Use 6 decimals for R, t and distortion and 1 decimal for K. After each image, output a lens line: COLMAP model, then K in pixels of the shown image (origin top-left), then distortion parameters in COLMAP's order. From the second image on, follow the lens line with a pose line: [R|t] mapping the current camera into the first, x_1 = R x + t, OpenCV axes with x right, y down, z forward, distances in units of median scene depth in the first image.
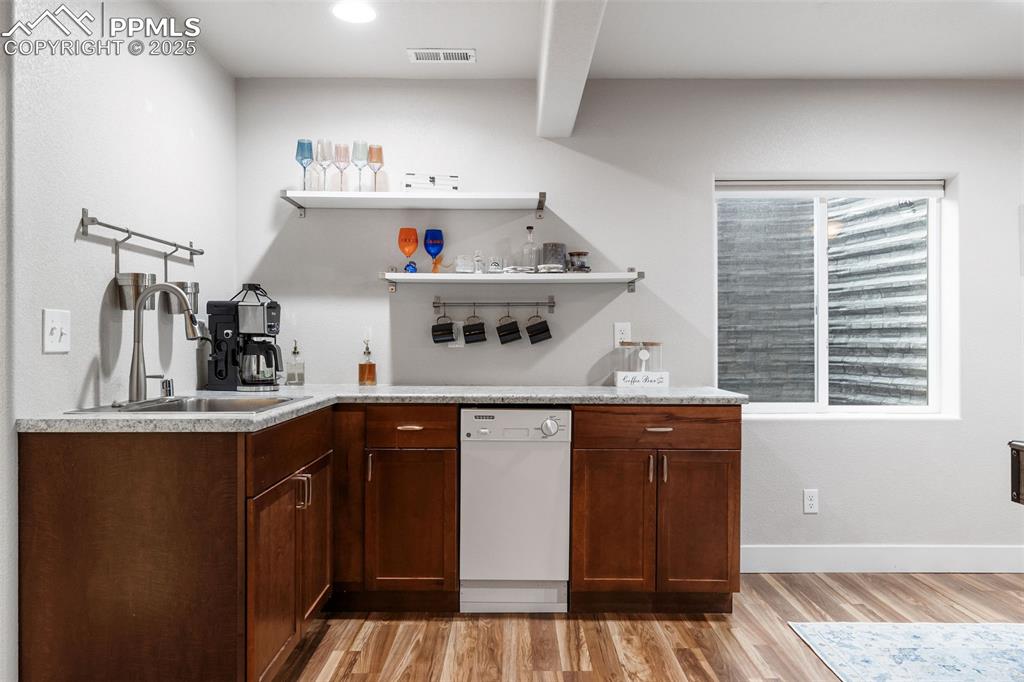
lens RADIAL K [[698.6, 0, 512.0], [0, 698.6, 341.0], [0, 0, 1]] dist [0.000841, 0.000105]
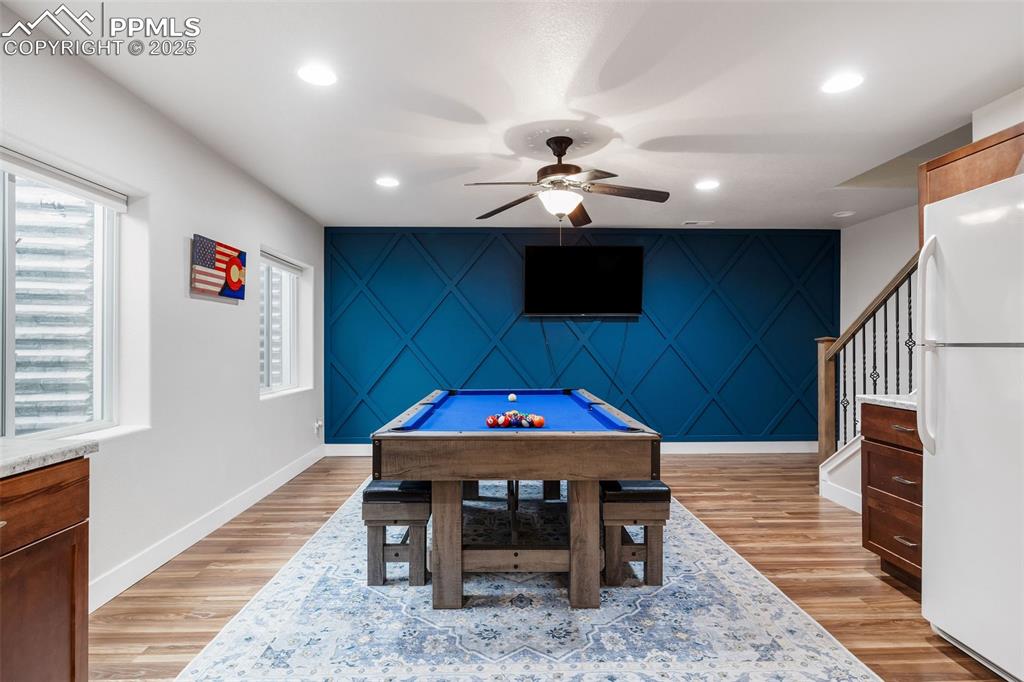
lens RADIAL K [[528.6, 0, 512.9], [0, 528.6, 343.3], [0, 0, 1]] dist [-0.000828, 0.000490]
pose [[-0.017076, -0.001464, 0.999853, -0.167361], [0.000520, 0.999999, 0.001473, -0.016747], [-0.999854, 0.000545, -0.017075, 0.465238]]
